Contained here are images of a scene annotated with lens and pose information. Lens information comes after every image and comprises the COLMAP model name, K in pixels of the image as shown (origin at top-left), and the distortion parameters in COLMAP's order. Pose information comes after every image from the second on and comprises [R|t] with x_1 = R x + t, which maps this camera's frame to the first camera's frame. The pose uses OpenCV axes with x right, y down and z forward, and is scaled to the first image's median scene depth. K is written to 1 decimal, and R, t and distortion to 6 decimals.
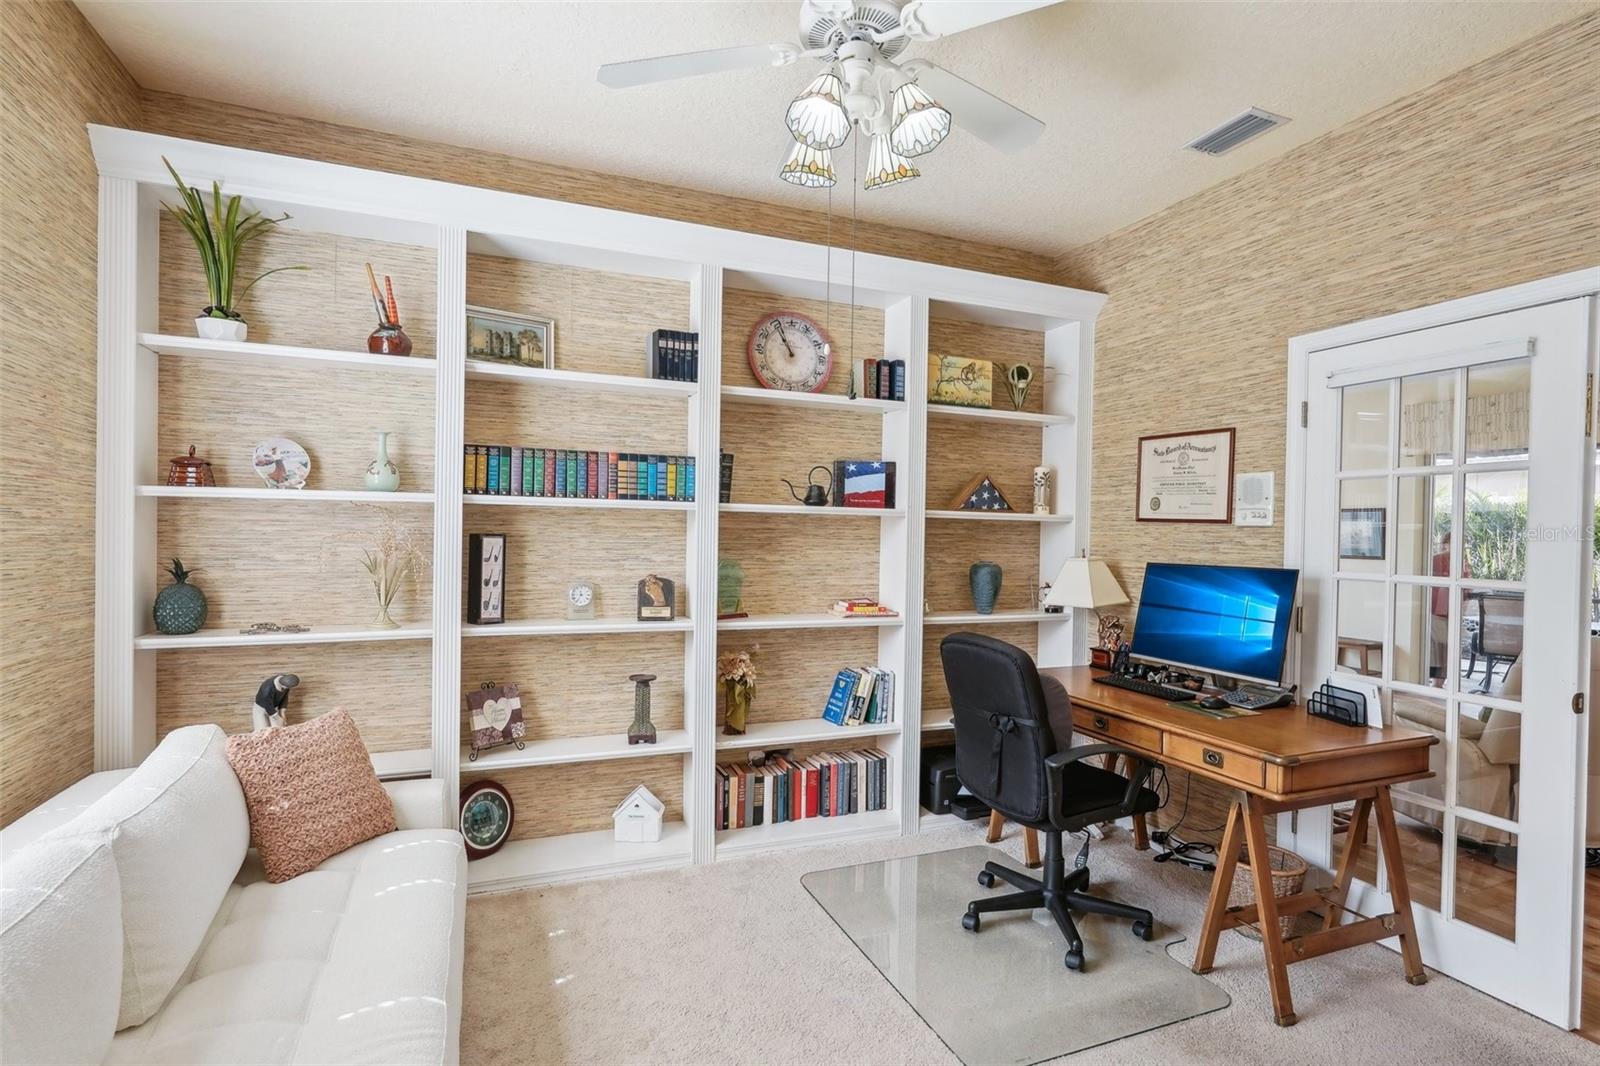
lens RADIAL K [[786.9, 0, 817.1], [0, 786.9, 538.6], [0, 0, 1]] dist [0.000795, 0.000789]
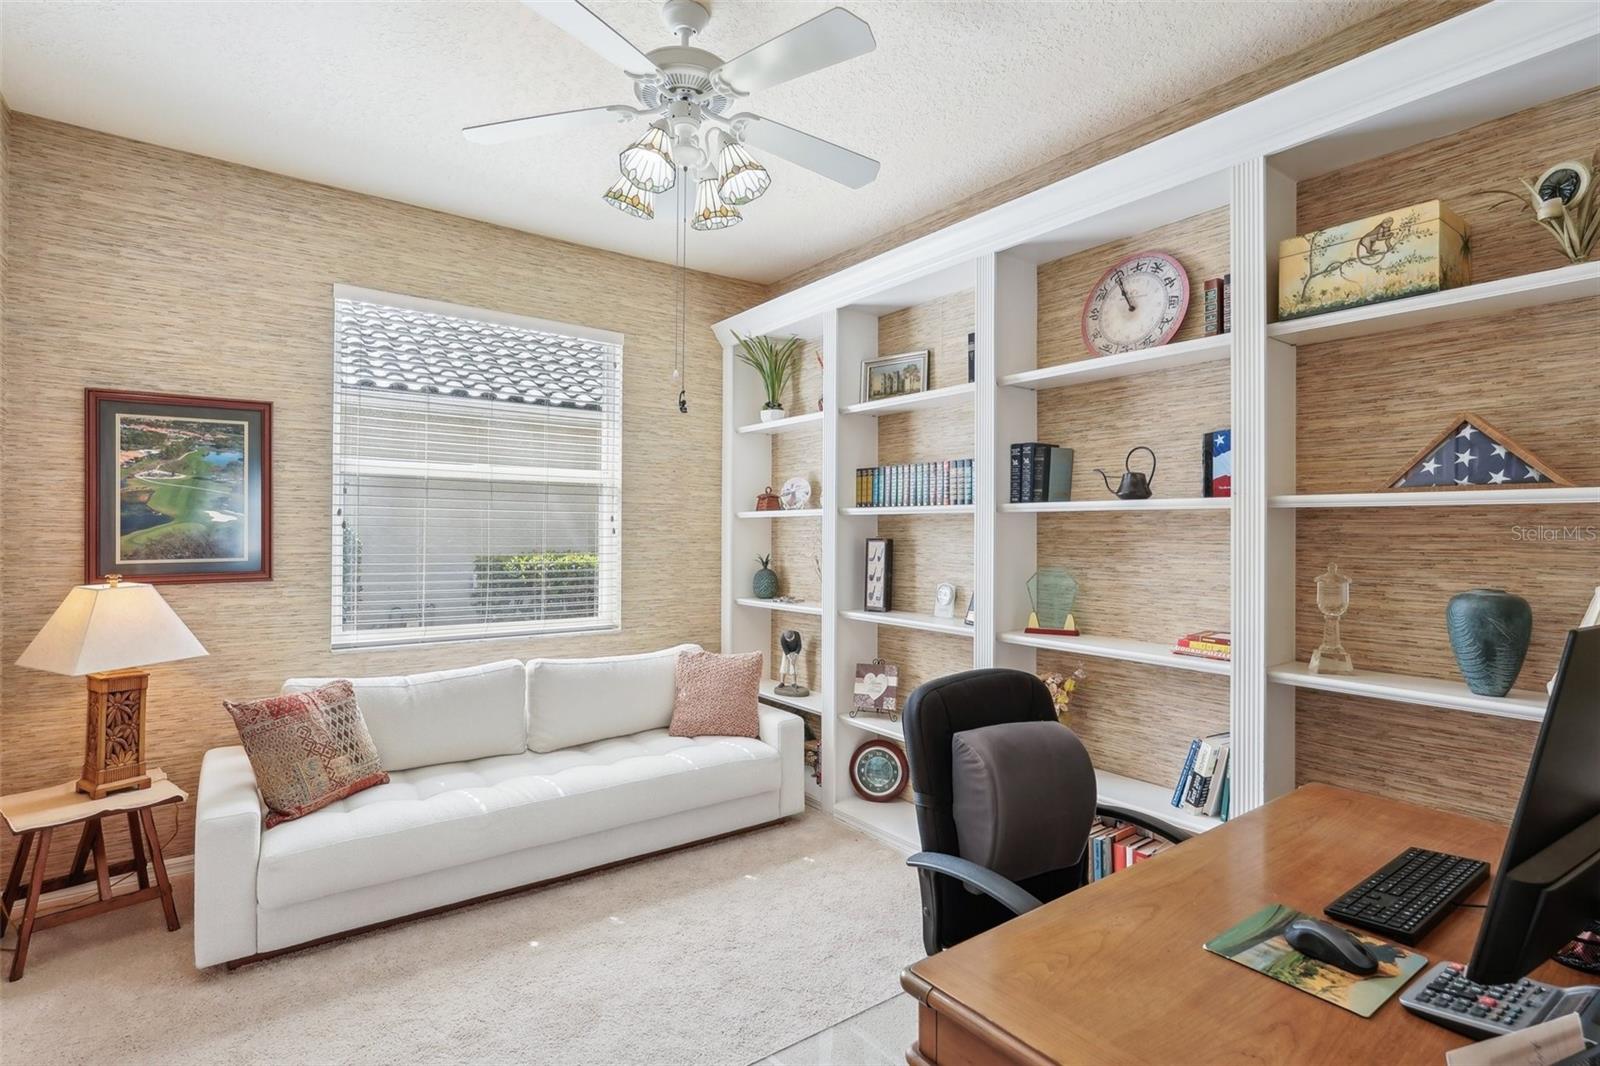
lens RADIAL K [[801.8, 0, 802.7], [0, 801.8, 517.8], [0, 0, 1]] dist [-0.001141, 0.001438]
pose [[0.234122, -0.033314, -0.971636, 0.661654], [-0.010481, 0.999268, -0.036787, 0.007550], [0.972151, 0.018796, 0.233602, 0.500995]]
